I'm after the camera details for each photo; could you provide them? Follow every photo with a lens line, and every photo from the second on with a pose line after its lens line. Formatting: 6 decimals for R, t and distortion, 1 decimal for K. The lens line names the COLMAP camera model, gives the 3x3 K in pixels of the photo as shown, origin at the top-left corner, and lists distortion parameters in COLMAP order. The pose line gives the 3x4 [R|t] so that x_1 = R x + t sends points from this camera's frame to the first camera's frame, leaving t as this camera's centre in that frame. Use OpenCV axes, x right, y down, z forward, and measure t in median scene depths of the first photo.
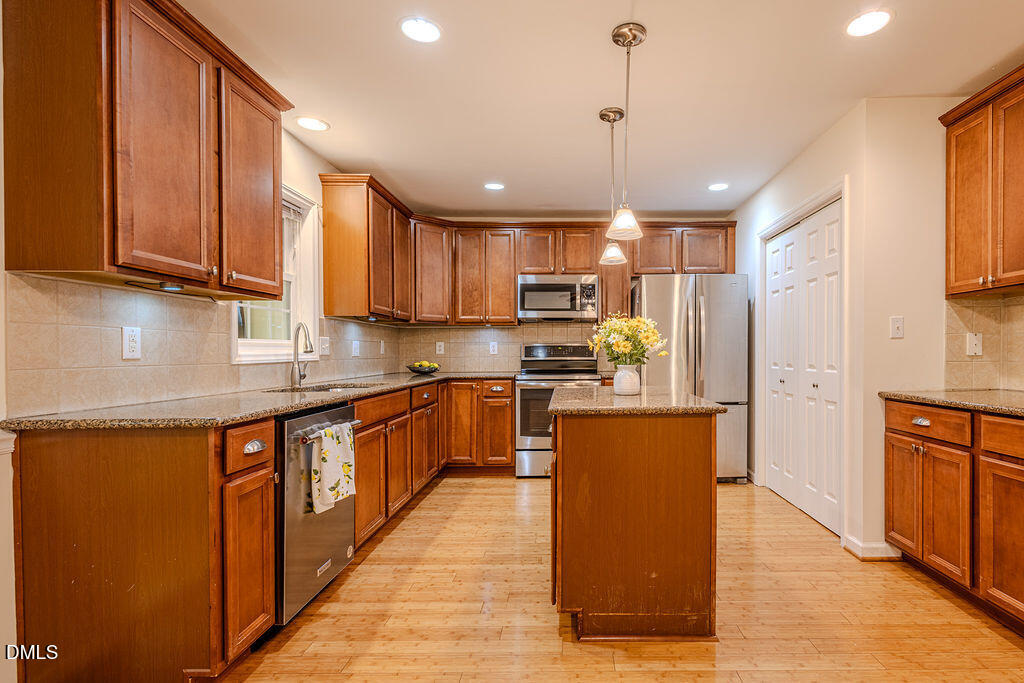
lens RADIAL K [[490.8, 0, 578.9], [0, 490.8, 350.8], [0, 0, 1]] dist [0.004968, 0.000520]
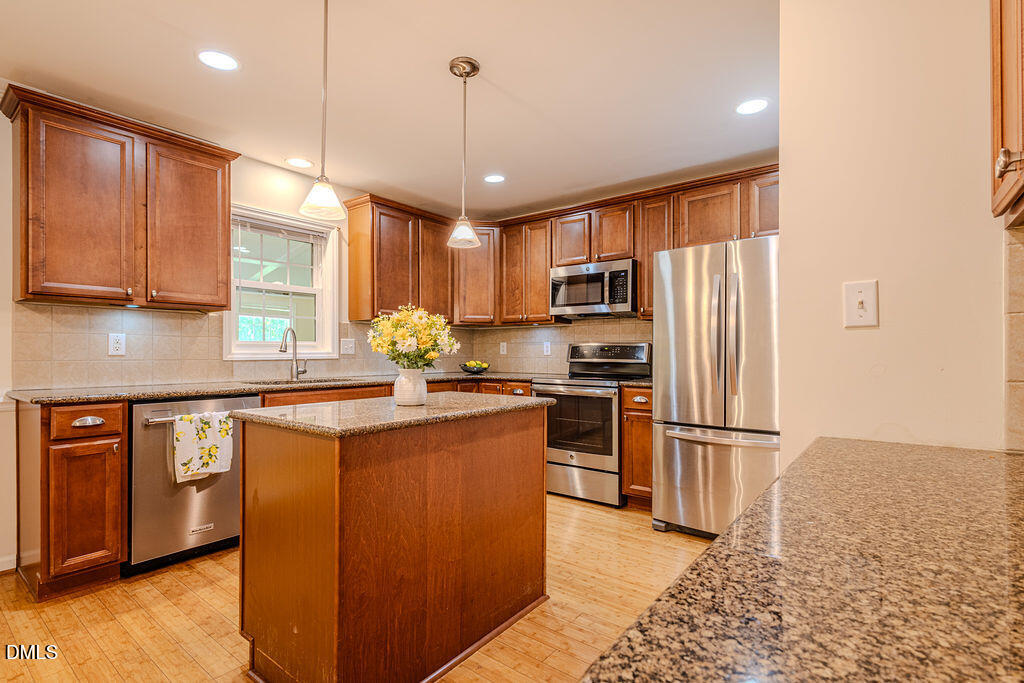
lens RADIAL K [[490.8, 0, 519.2], [0, 490.8, 346.5], [0, 0, 1]] dist [0.004968, 0.000520]
pose [[0.782432, -0.001842, -0.622733, 0.420116], [-0.004675, 0.999950, -0.008832, -0.001062], [0.622719, 0.009822, 0.782384, 0.263945]]
